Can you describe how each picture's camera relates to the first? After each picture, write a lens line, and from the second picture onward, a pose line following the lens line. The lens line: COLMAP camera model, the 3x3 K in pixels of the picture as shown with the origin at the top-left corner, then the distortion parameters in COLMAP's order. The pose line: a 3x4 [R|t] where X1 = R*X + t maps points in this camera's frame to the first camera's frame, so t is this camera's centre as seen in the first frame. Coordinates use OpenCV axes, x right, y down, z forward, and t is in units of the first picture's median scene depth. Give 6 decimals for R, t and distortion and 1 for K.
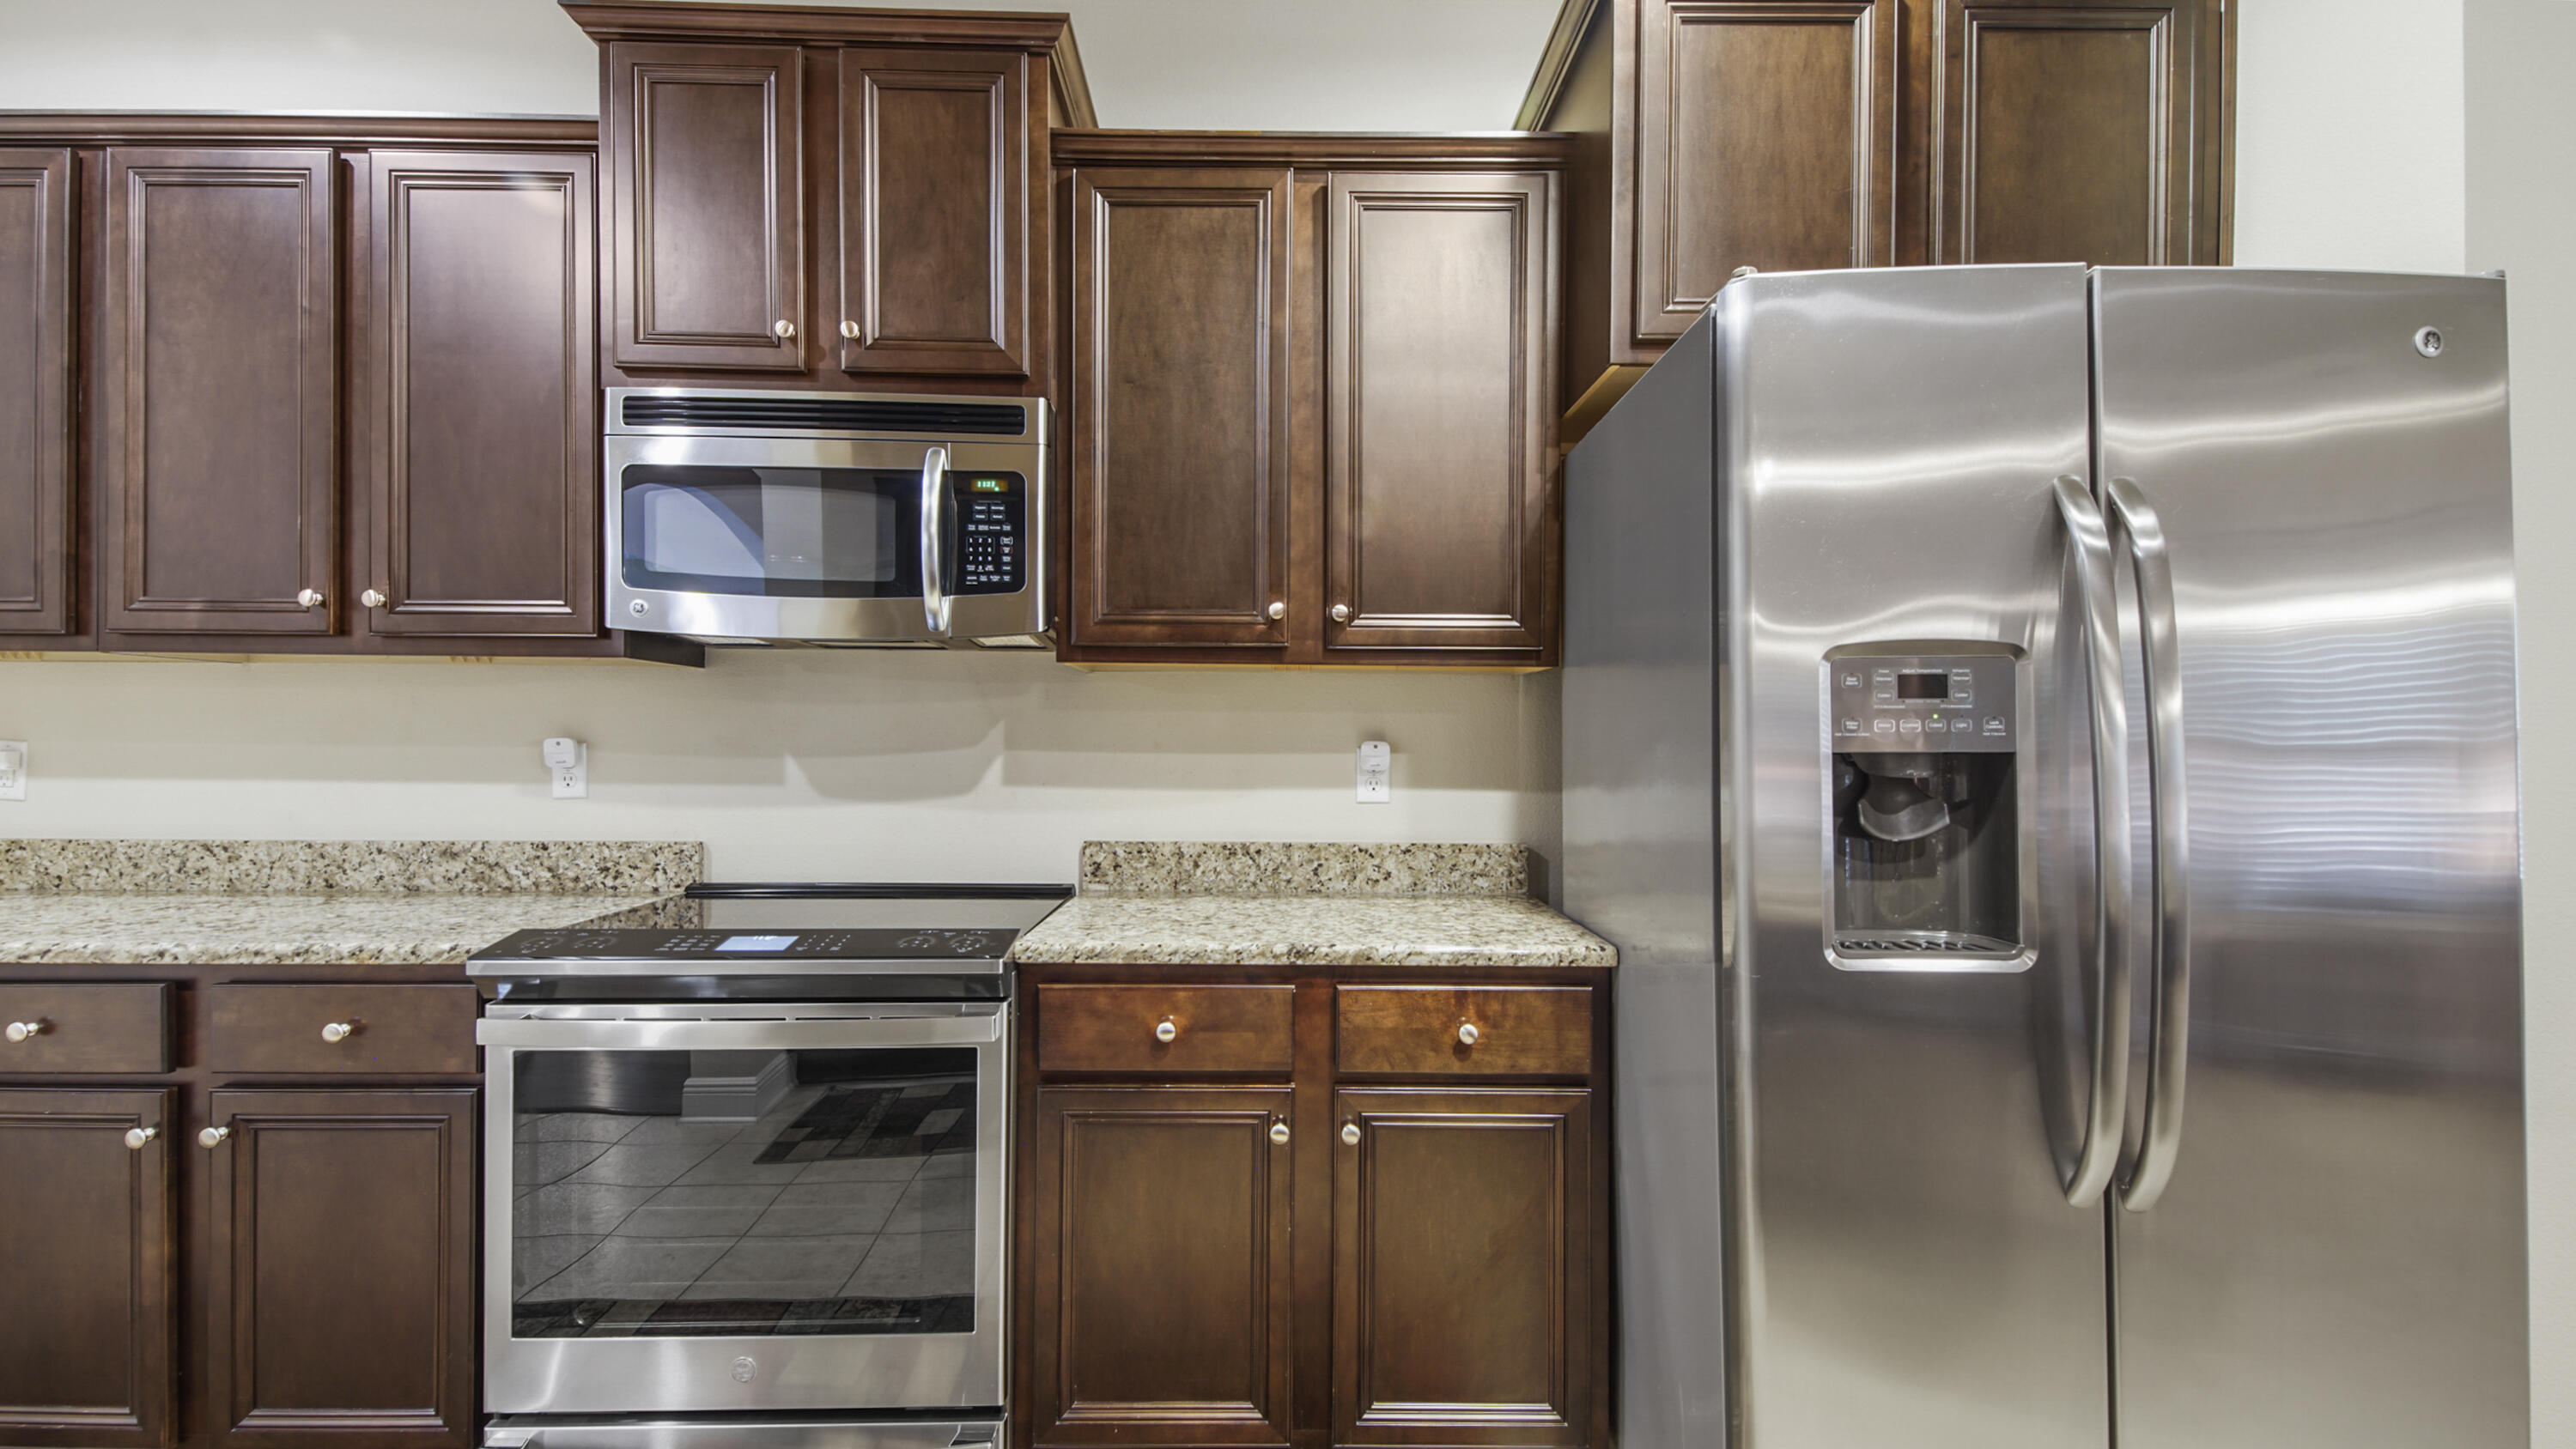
lens RADIAL K [[1172.1, 0, 1266.4], [0, 1172.1, 736.3], [0, 0, 1]] dist [0.032072, -0.024412]
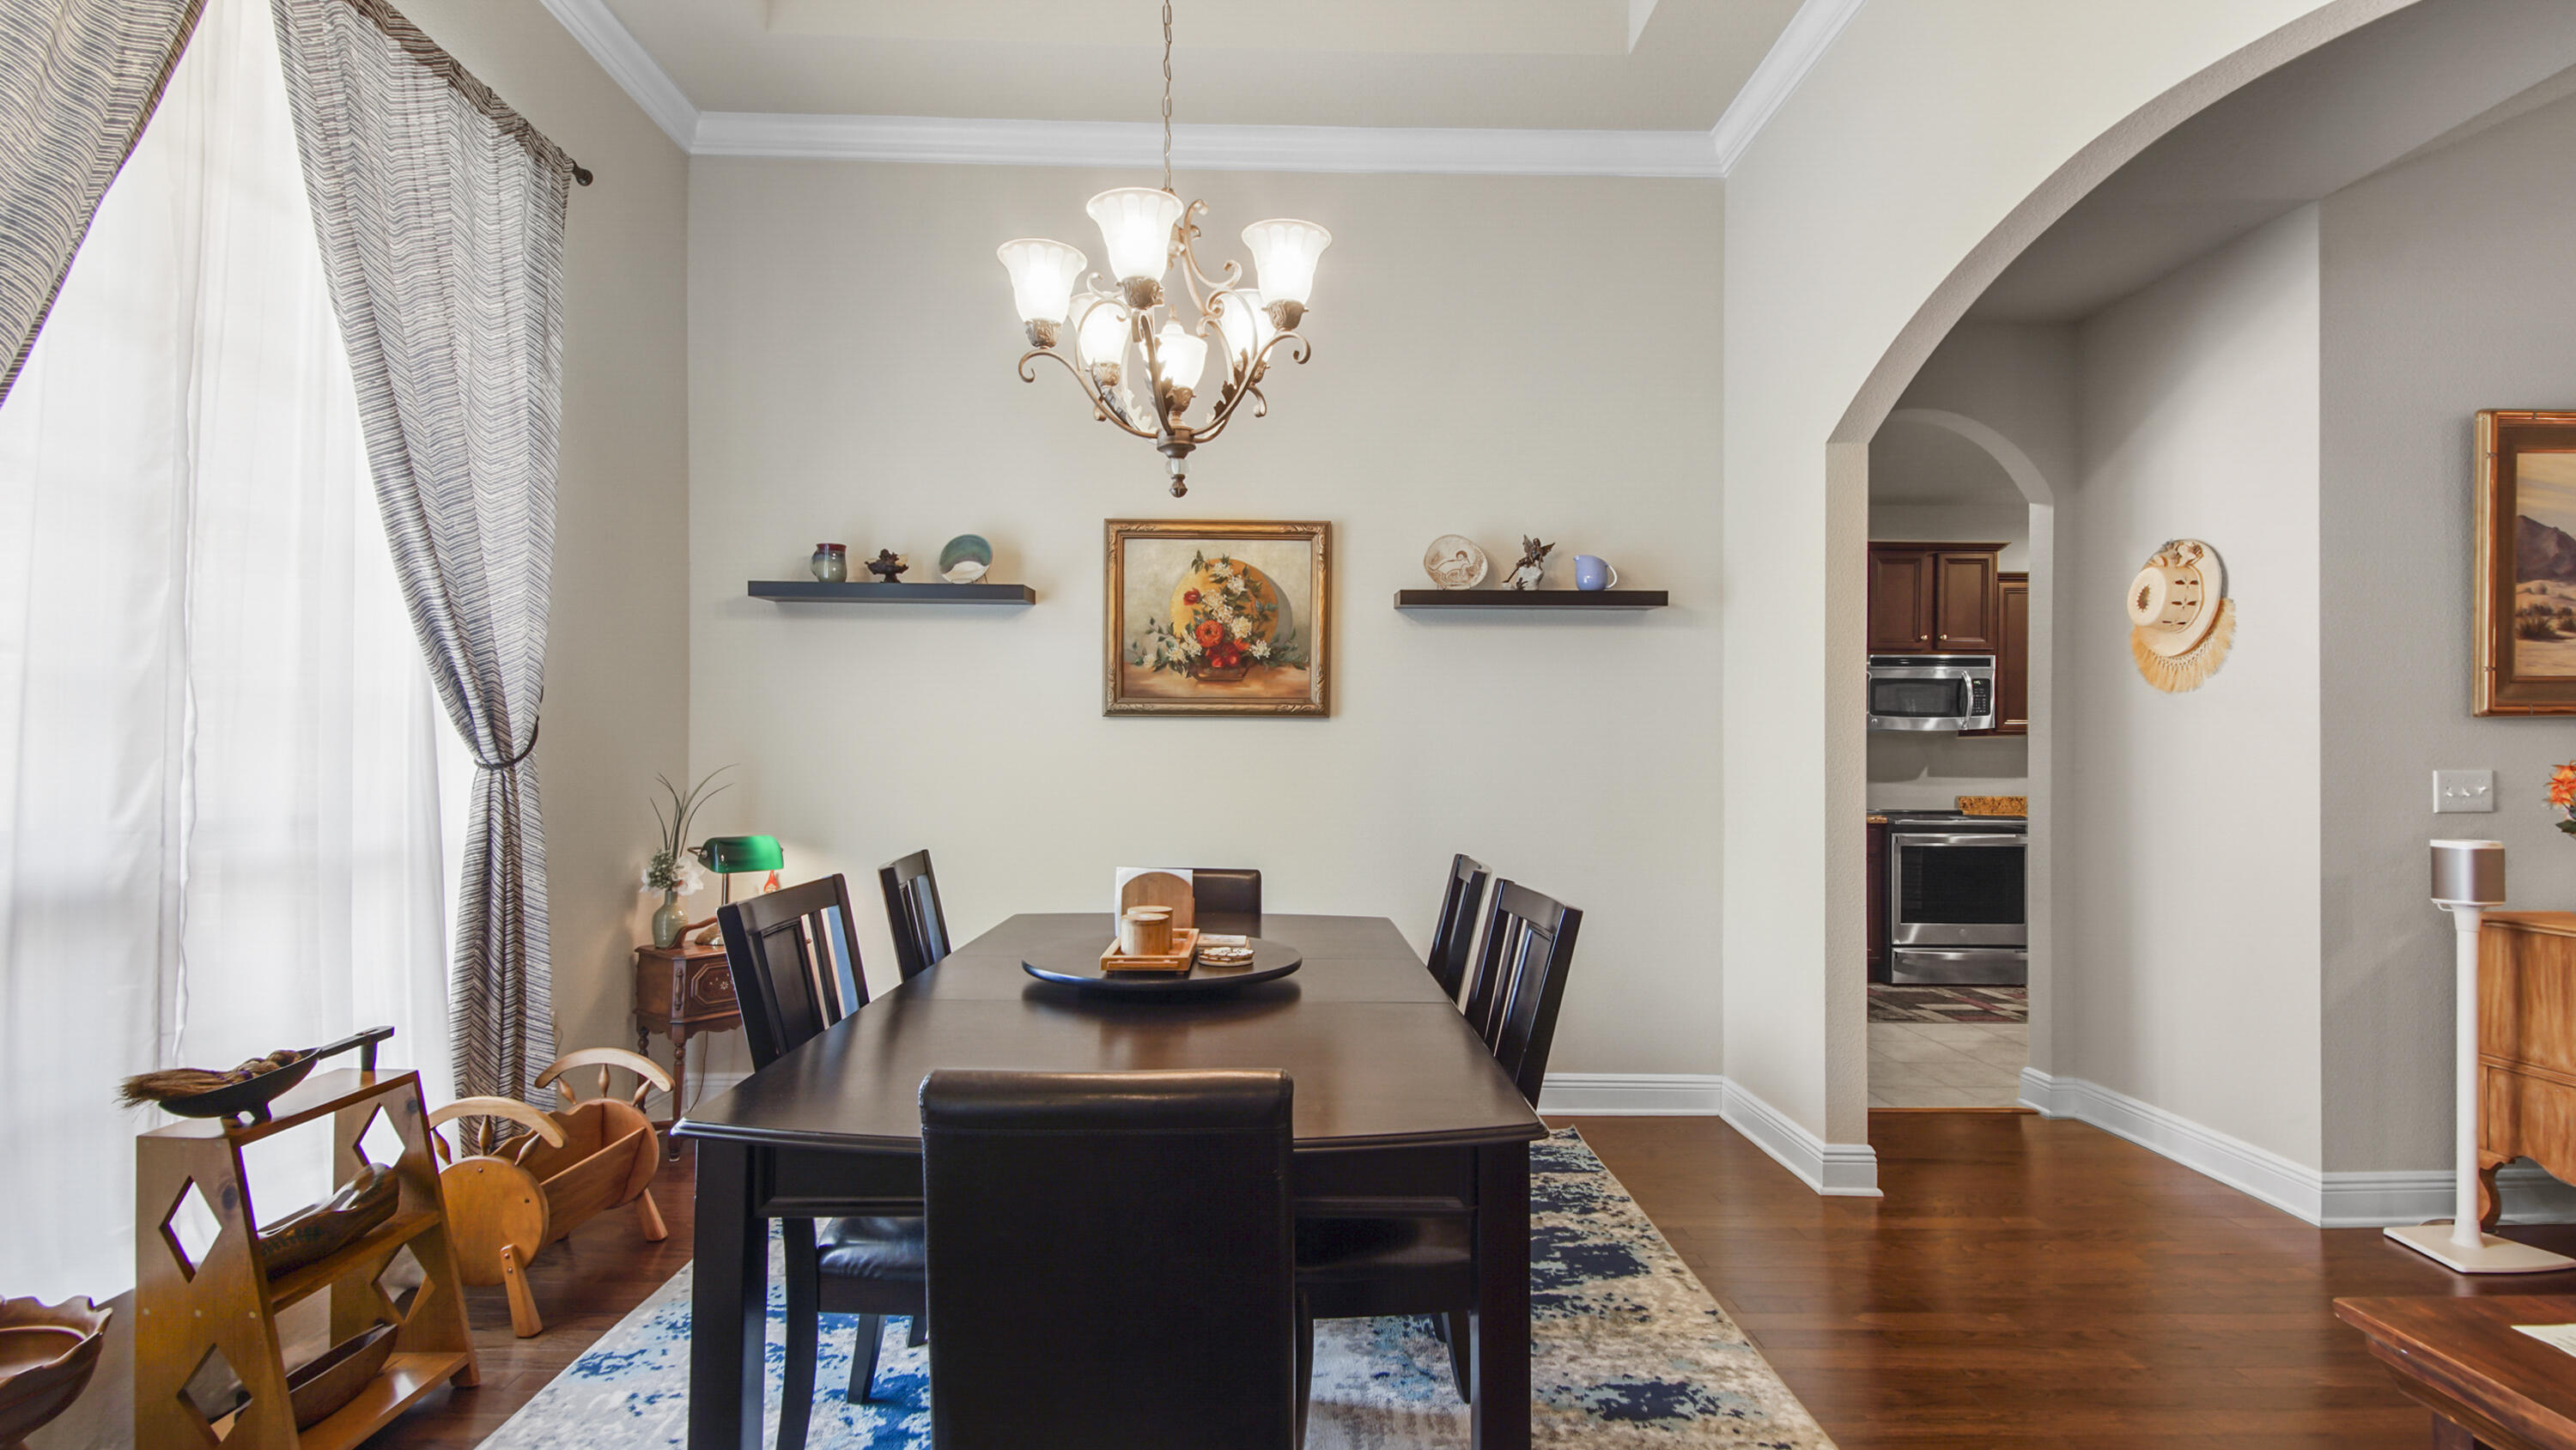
lens RADIAL K [[1131.4, 0, 1272.3], [0, 1131.4, 745.1], [0, 0, 1]] dist [0.034921, -0.020778]
pose [[0.999718, -0.002271, -0.023652, -2.091792], [0.002279, 0.999997, 0.000293, -0.047213], [0.023651, -0.000347, 0.999720, -2.161254]]
